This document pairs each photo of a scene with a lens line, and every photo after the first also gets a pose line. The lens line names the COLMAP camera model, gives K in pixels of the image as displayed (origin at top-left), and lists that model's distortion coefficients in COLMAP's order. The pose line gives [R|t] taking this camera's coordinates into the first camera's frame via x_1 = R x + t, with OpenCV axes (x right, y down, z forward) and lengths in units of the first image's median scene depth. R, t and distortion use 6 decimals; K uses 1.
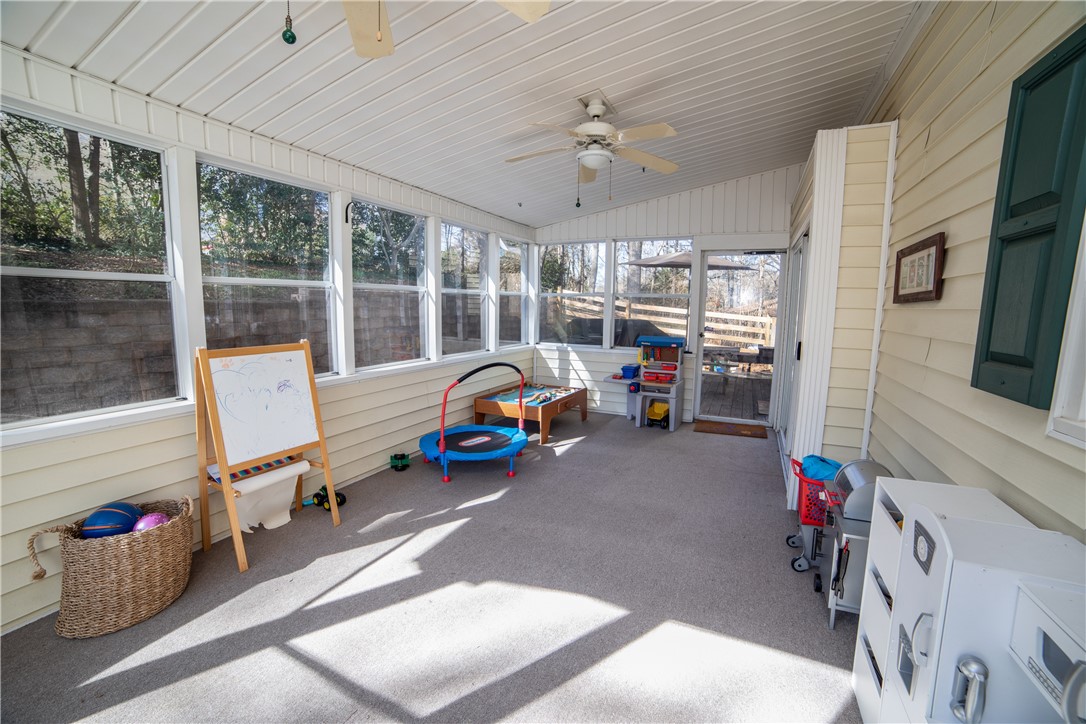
lens RADIAL K [[446.8, 0, 536.6], [0, 446.8, 362.3], [0, 0, 1]] dist [-0.088345, 0.028591]
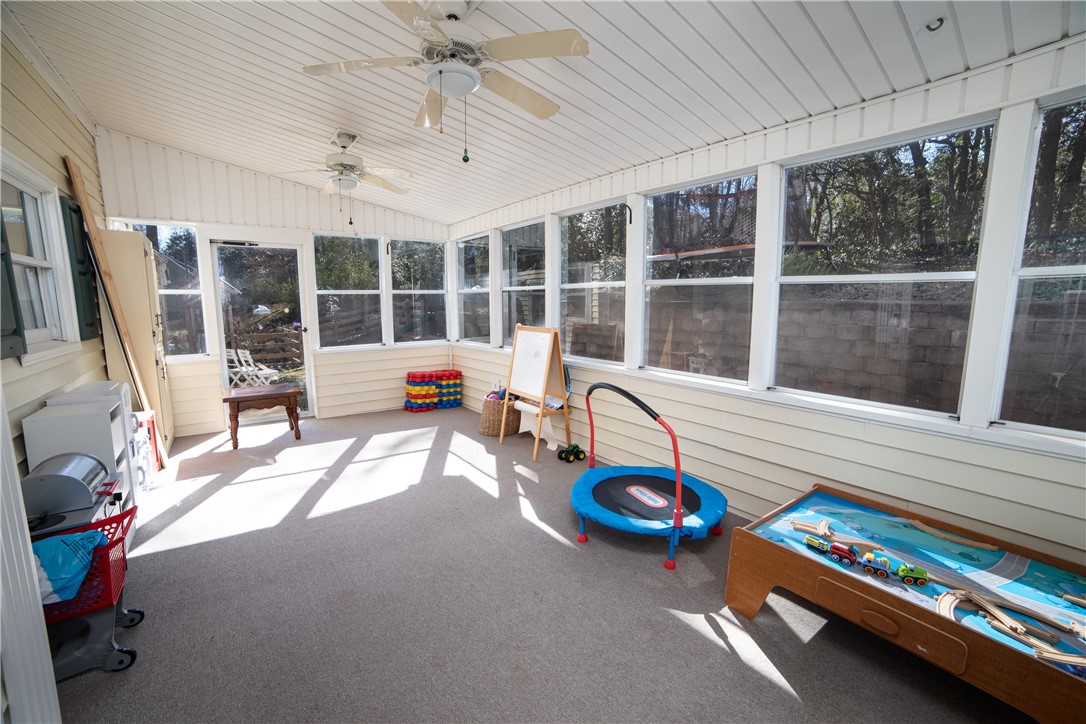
lens RADIAL K [[446.8, 0, 536.6], [0, 446.8, 362.3], [0, 0, 1]] dist [-0.088345, 0.028591]
pose [[-0.444691, 0.118151, -0.887857, 0.647121], [-0.124124, 0.973568, 0.191726, -0.173064], [0.887042, 0.195463, -0.418272, 1.292512]]
